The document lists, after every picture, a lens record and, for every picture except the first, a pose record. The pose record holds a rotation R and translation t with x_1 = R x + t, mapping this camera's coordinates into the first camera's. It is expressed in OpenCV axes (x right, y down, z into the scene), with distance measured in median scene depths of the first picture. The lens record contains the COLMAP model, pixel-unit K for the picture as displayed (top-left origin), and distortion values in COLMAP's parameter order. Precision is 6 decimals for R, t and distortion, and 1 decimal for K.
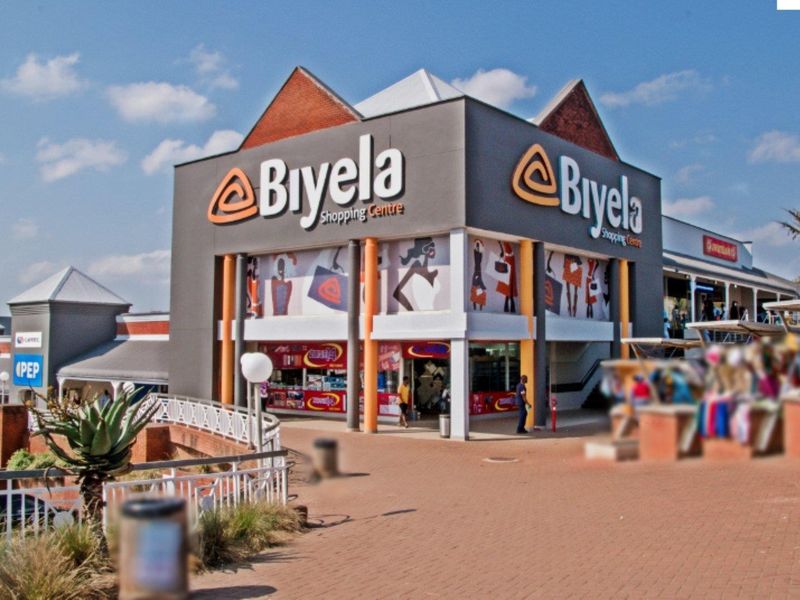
lens RADIAL K [[833.5, 0, 400.0], [0, 833.5, 300.0], [0, 0, 1]] dist [-0.099729, 0.012328]
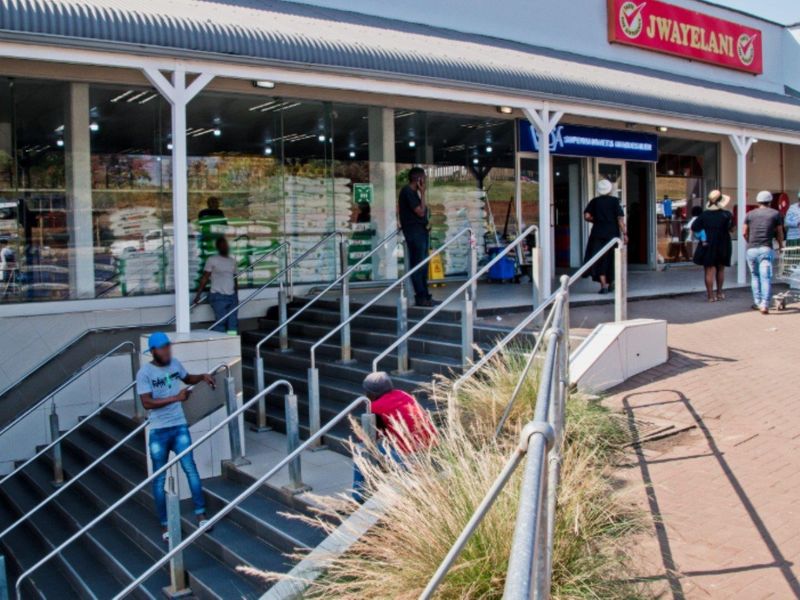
lens RADIAL K [[833.5, 0, 400.0], [0, 833.5, 300.0], [0, 0, 1]] dist [-0.099729, 0.012328]
pose [[0.967135, 0.001825, -0.254256, 0.437846], [0.031766, 0.991273, 0.127944, 0.003961], [0.252270, -0.131816, 0.958637, 0.744463]]
